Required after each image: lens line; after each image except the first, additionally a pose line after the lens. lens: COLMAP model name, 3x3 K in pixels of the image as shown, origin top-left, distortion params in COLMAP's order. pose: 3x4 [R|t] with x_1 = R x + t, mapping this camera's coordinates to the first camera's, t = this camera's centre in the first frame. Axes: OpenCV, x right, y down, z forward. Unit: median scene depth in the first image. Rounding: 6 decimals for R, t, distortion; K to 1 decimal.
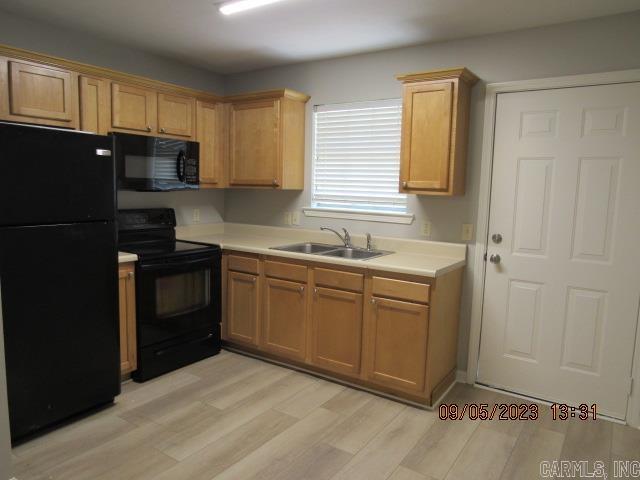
lens RADIAL K [[456.3, 0, 318.6], [0, 456.3, 240.7], [0, 0, 1]] dist [-0.026891, 0.017685]
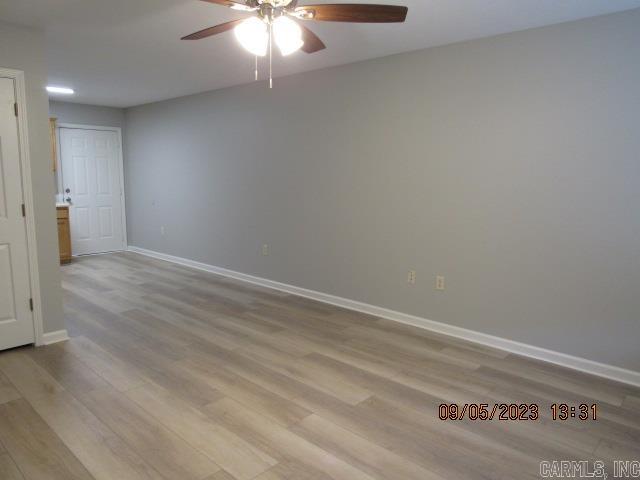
lens RADIAL K [[456.3, 0, 320.7], [0, 456.3, 240.9], [0, 0, 1]] dist [-0.026891, 0.017685]
pose [[0.146867, -0.171956, 0.974095, -1.695915], [0.112489, 0.981289, 0.156266, 0.030503], [-0.982739, 0.086625, 0.163462, -0.610159]]
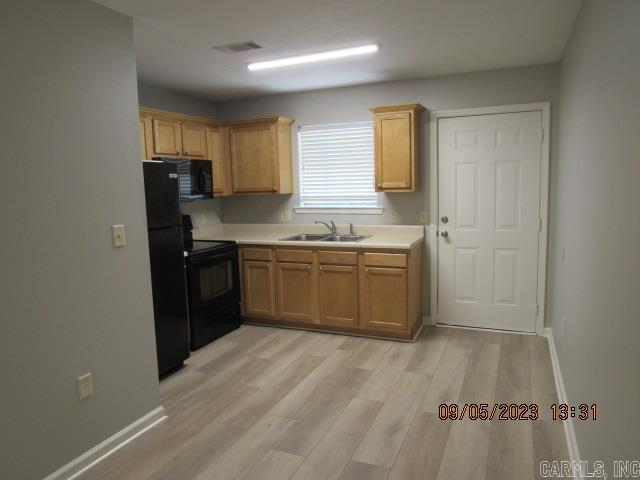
lens RADIAL K [[456.3, 0, 320.5], [0, 456.3, 239.7], [0, 0, 1]] dist [-0.026891, 0.017685]
pose [[0.981384, -0.078333, 0.175353, -0.244278], [0.077406, 0.996926, 0.012126, 0.010282], [-0.175763, 0.001673, 0.984431, -0.335400]]
